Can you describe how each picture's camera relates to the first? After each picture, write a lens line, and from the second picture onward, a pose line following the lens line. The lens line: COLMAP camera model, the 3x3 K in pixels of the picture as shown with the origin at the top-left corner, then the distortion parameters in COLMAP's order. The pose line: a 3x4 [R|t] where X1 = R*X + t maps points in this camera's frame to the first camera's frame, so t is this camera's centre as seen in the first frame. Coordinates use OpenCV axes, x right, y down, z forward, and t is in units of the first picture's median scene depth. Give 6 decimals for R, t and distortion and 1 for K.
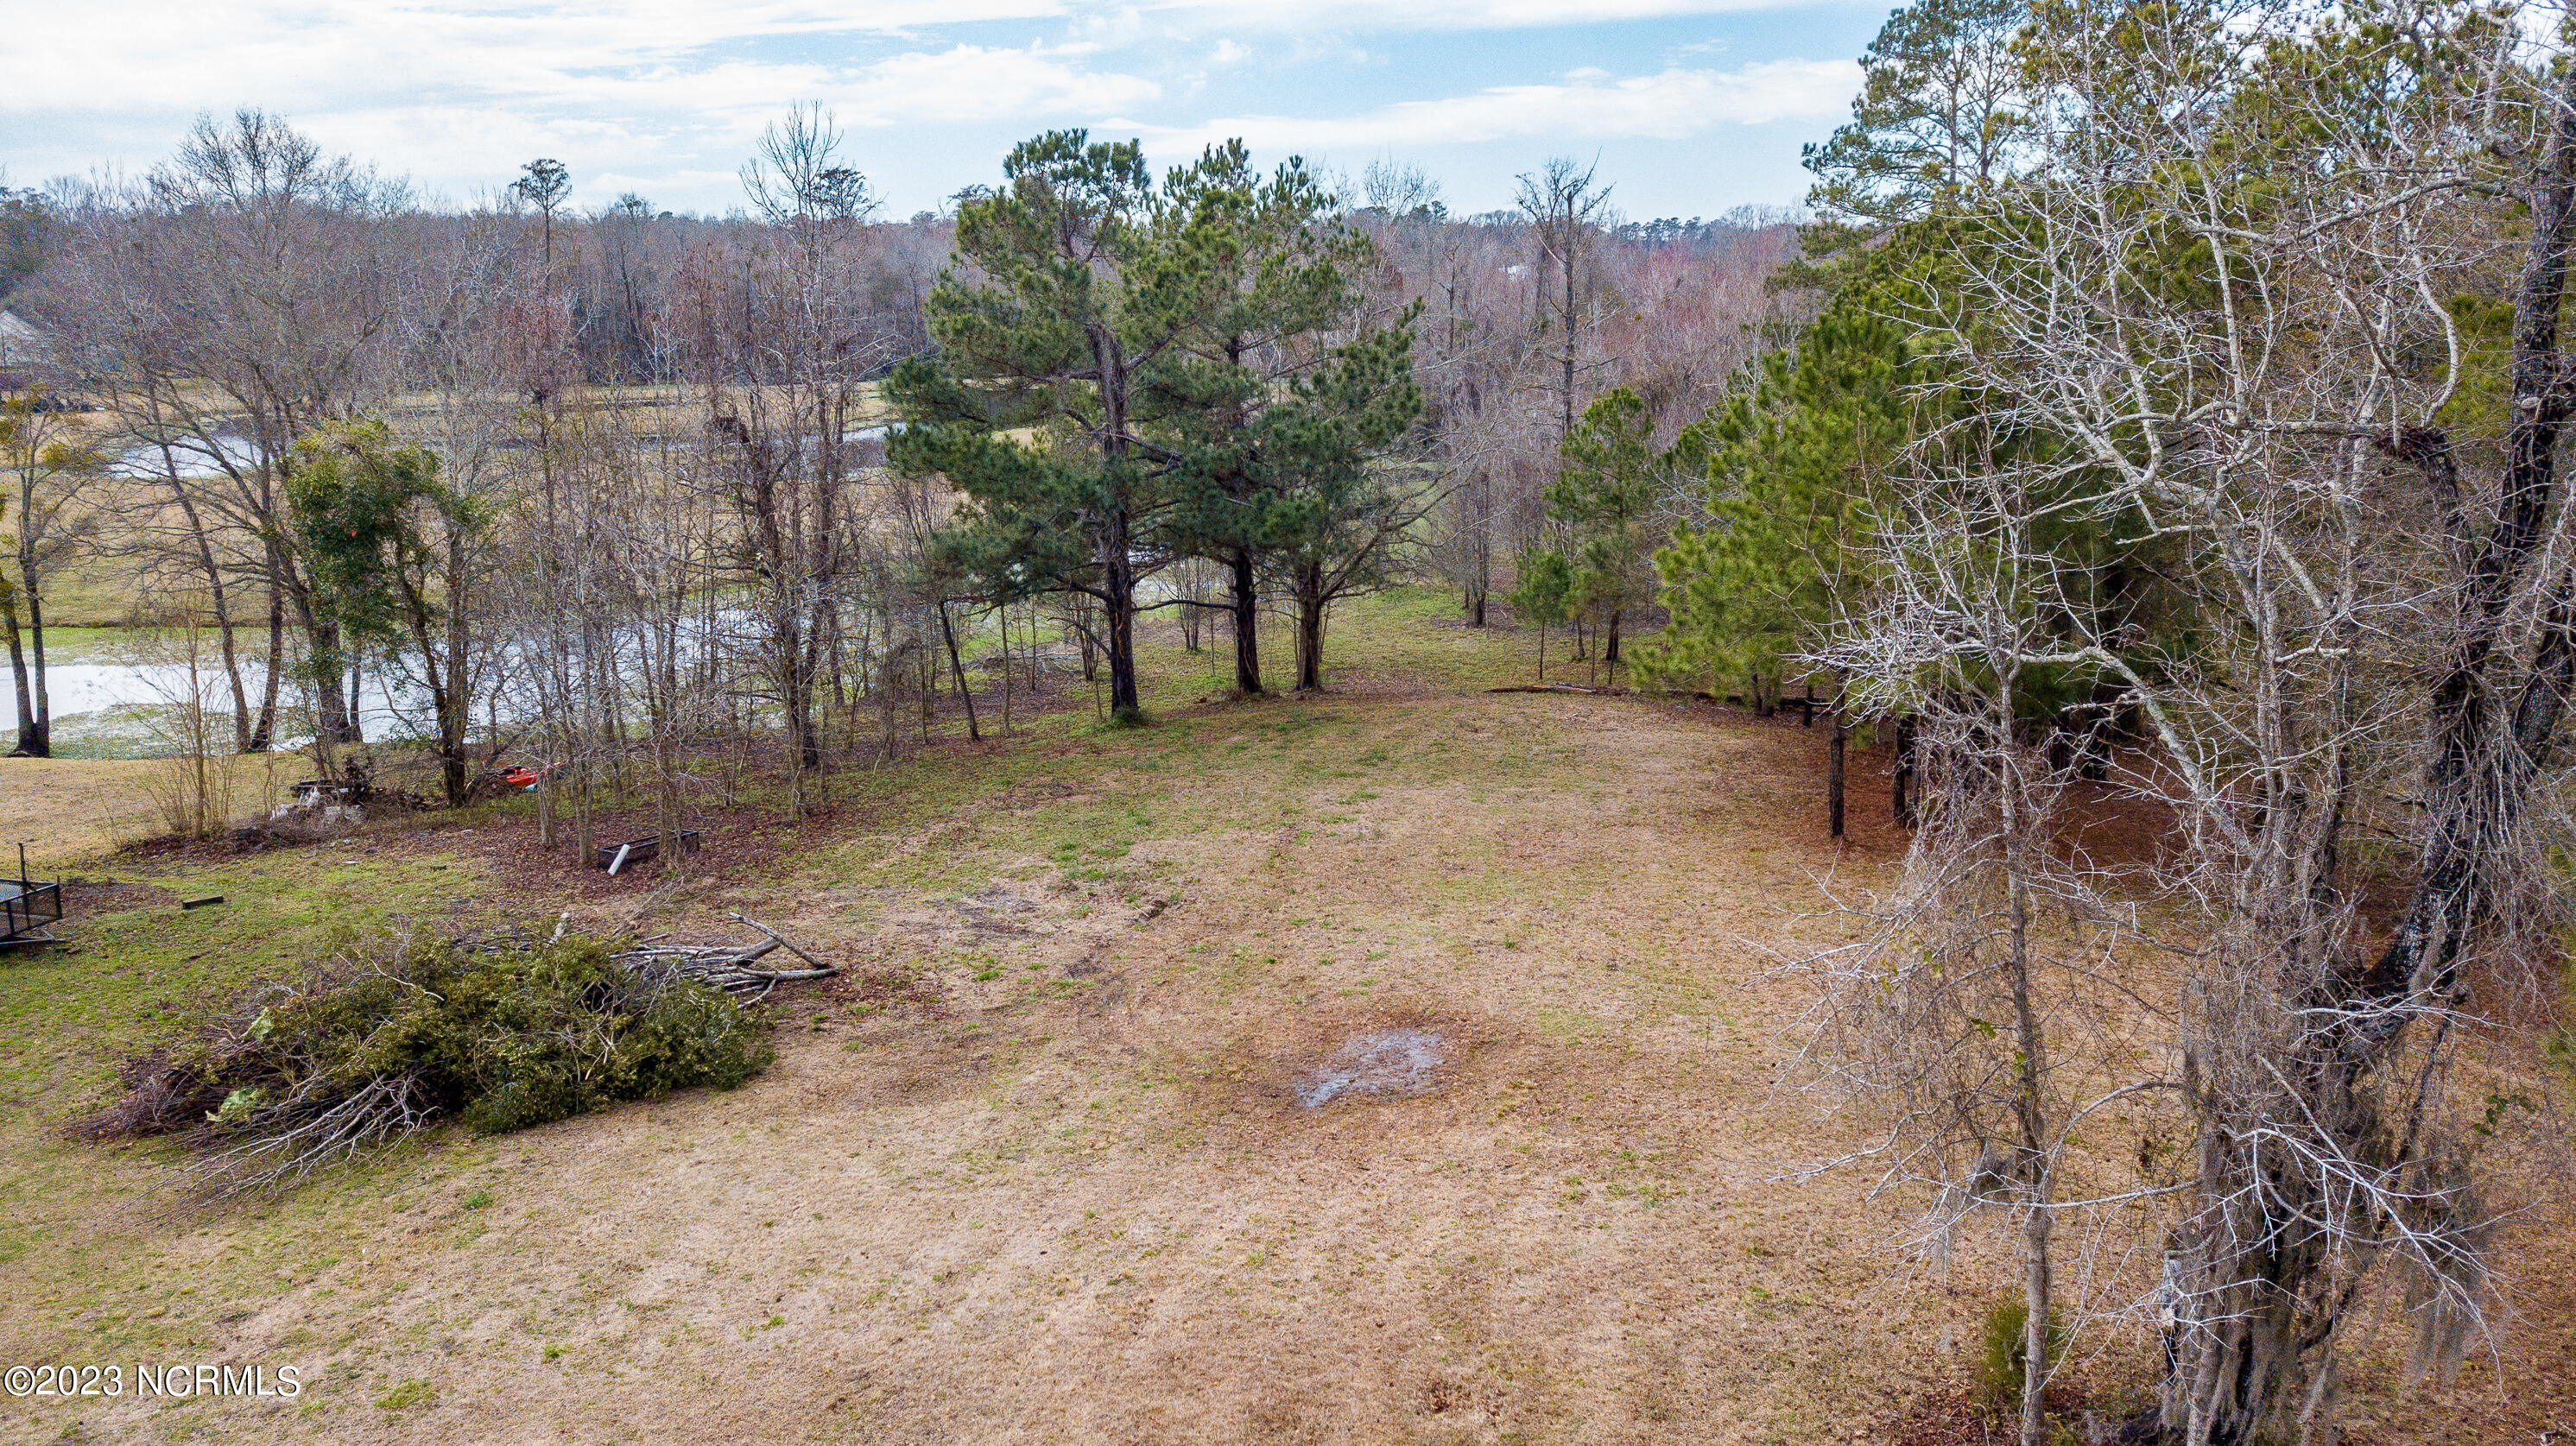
lens RADIAL K [[1902.1, 0, 1290.6], [0, 1902.1, 739.1], [0, 0, 1]] dist [0.013039, -0.019679]
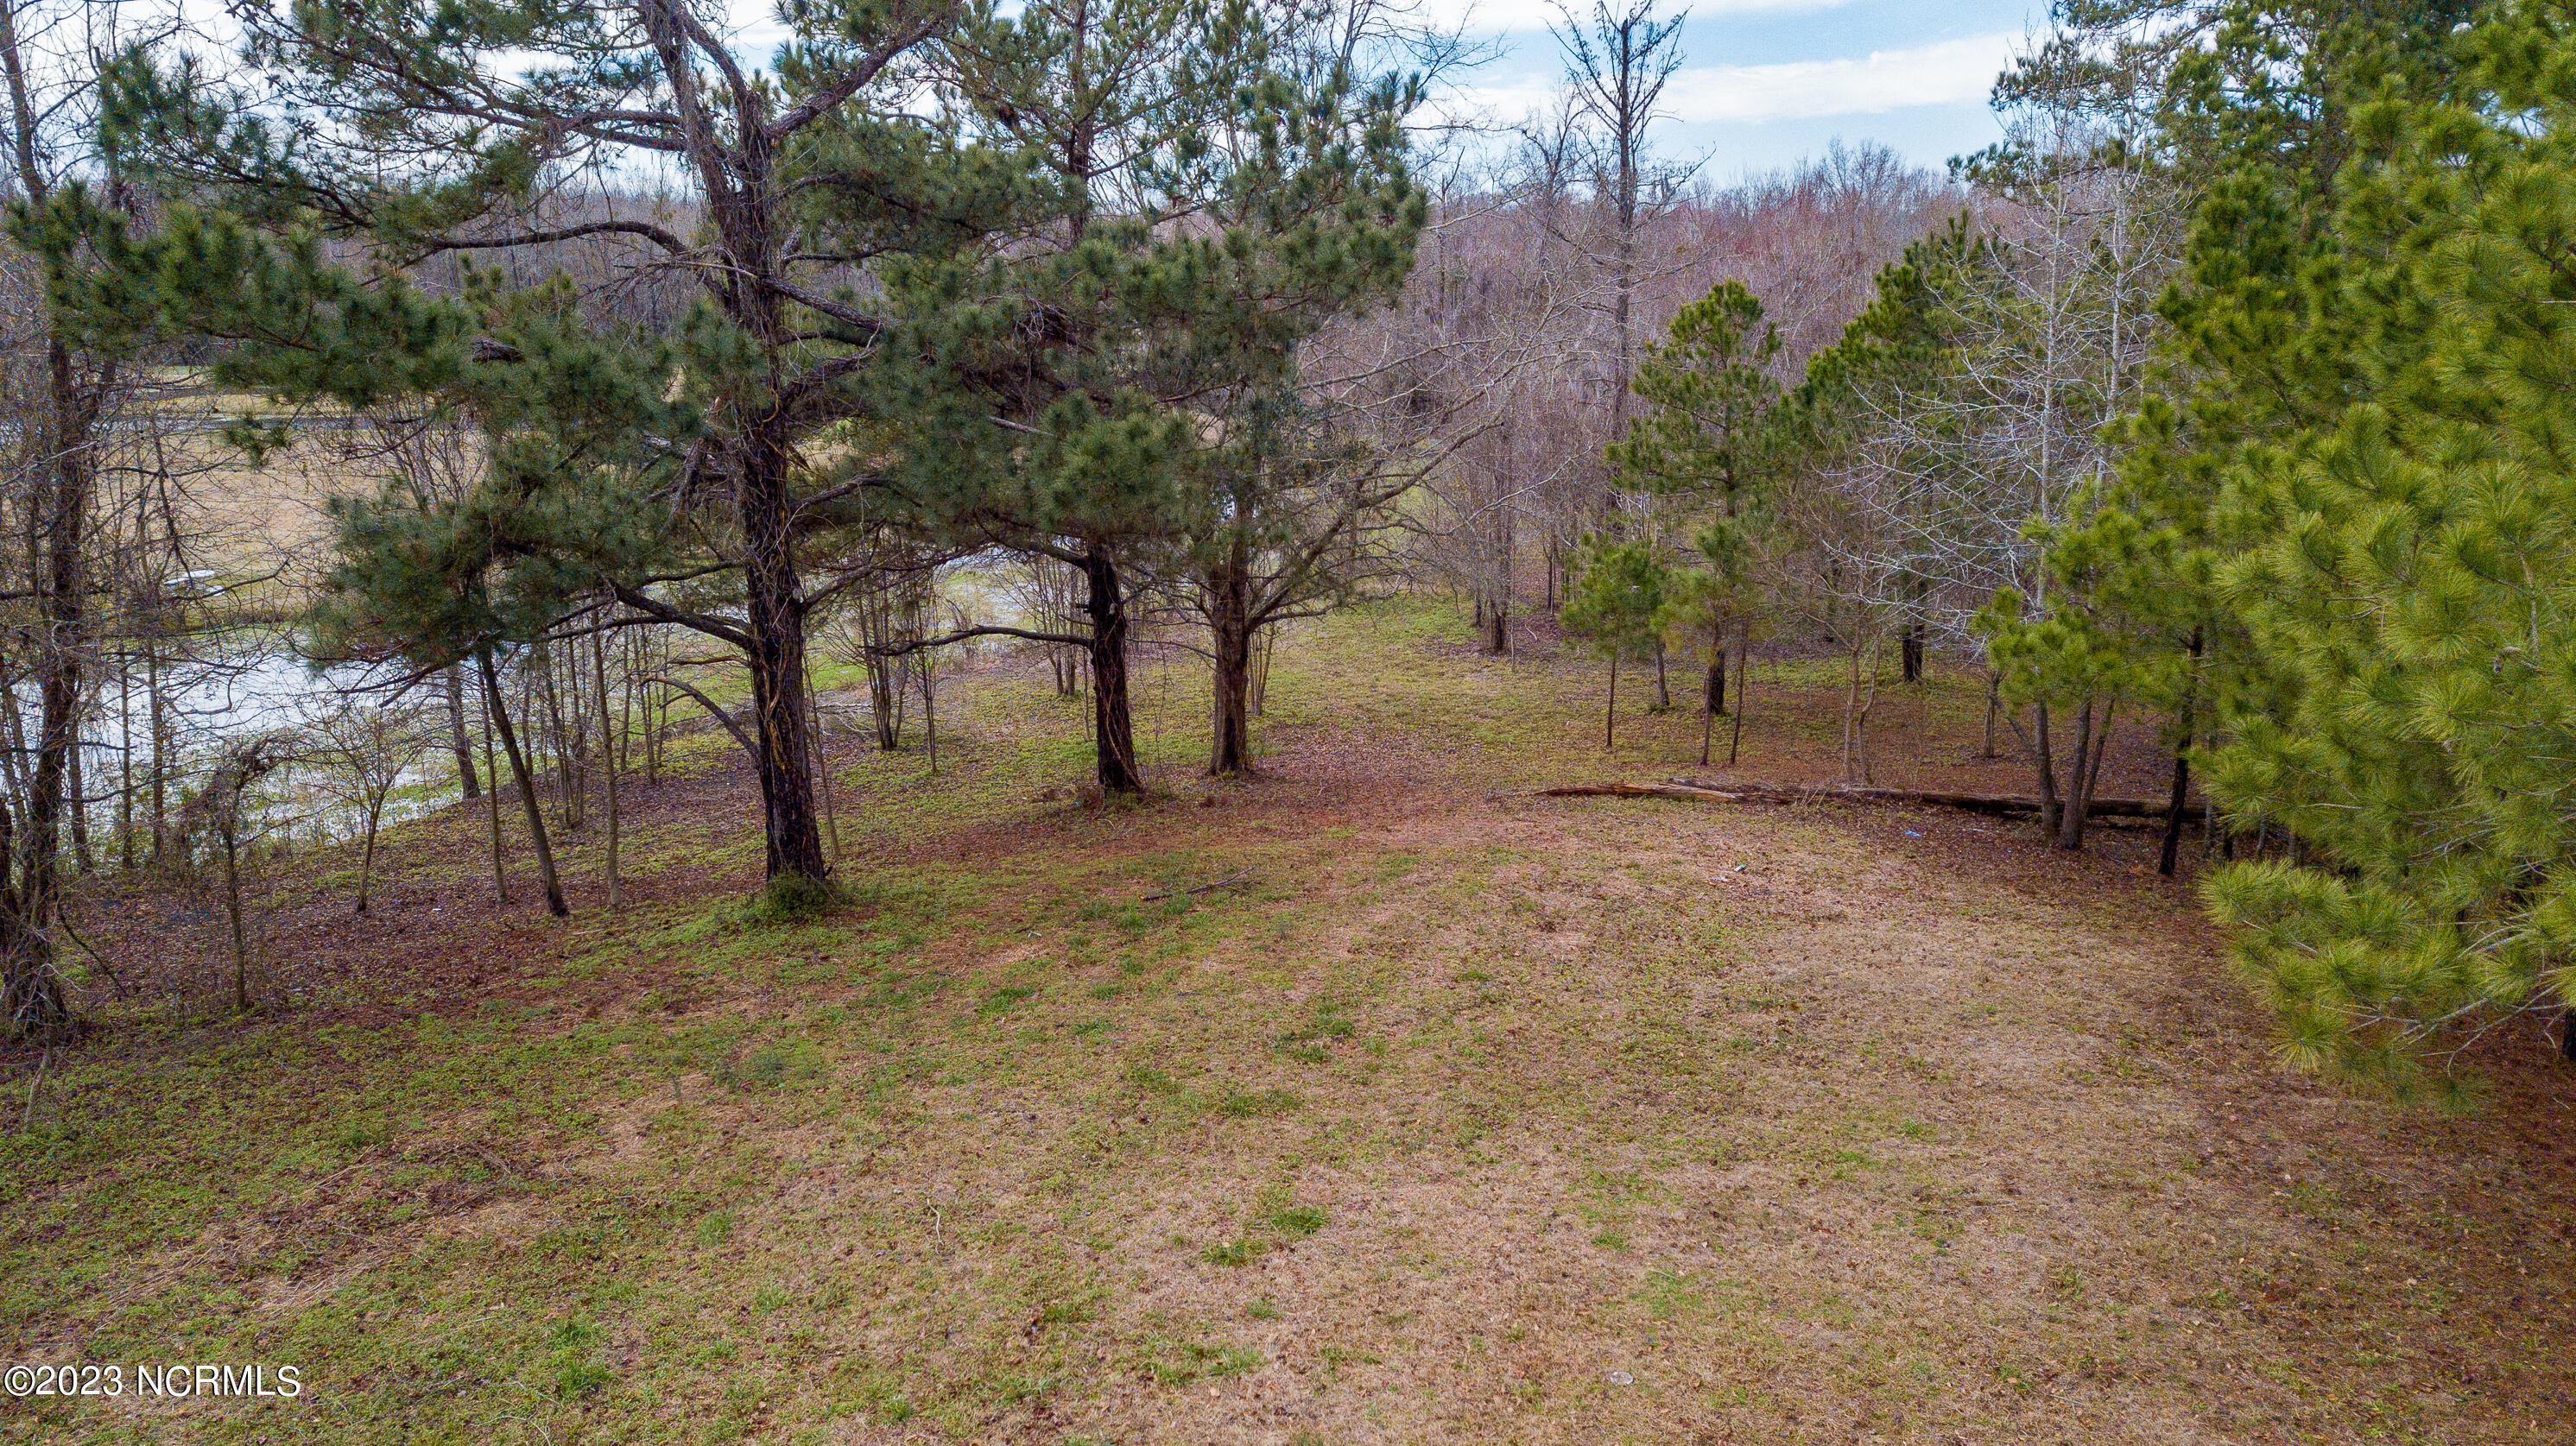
lens RADIAL K [[1902.1, 0, 1283.2], [0, 1902.1, 711.2], [0, 0, 1]] dist [0.013039, -0.019679]
pose [[0.999980, -0.003785, 0.005147, 0.025809], [0.003850, 0.999911, -0.012788, -0.042345], [-0.005098, 0.012807, 0.999905, 0.449852]]
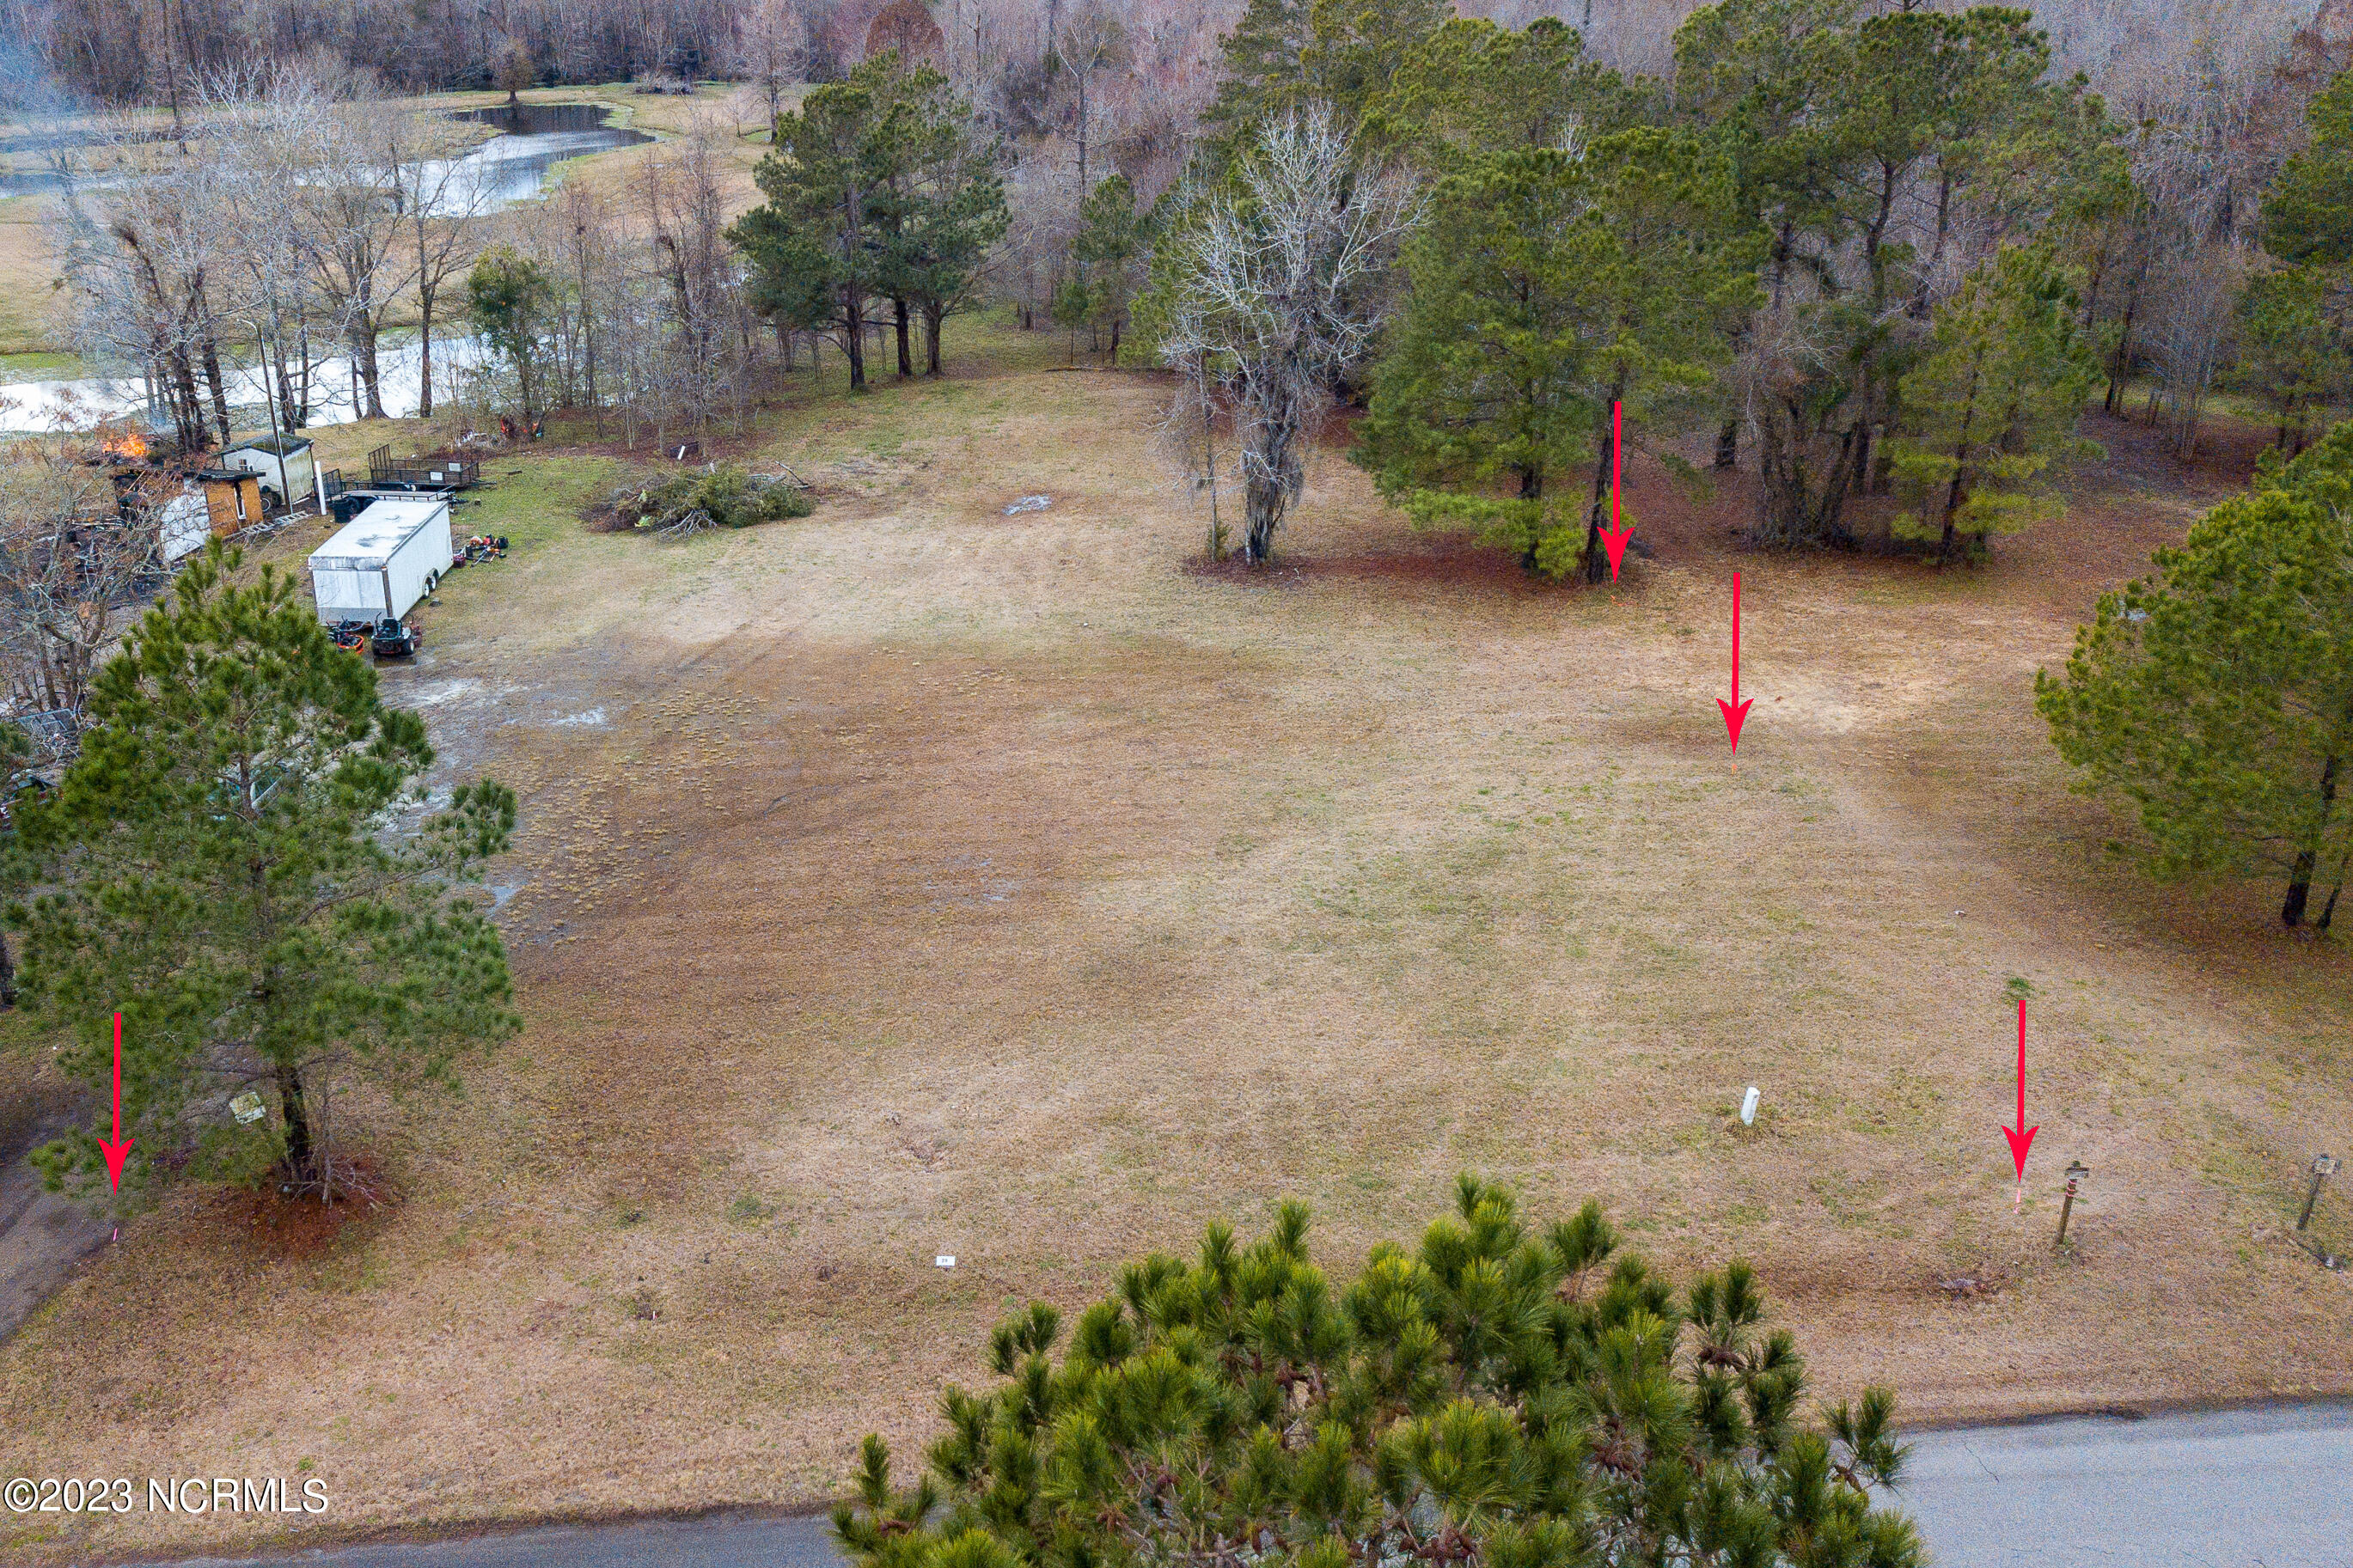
lens RADIAL K [[2035.4, 0, 1106.9], [0, 2035.4, 791.9], [0, 0, 1]] dist [-0.006248, -0.006037]
pose [[0.987492, -0.053867, 0.148180, -0.135459], [0.027507, 0.984274, 0.174495, 0.030206], [-0.155249, -0.168237, 0.973444, -0.882256]]
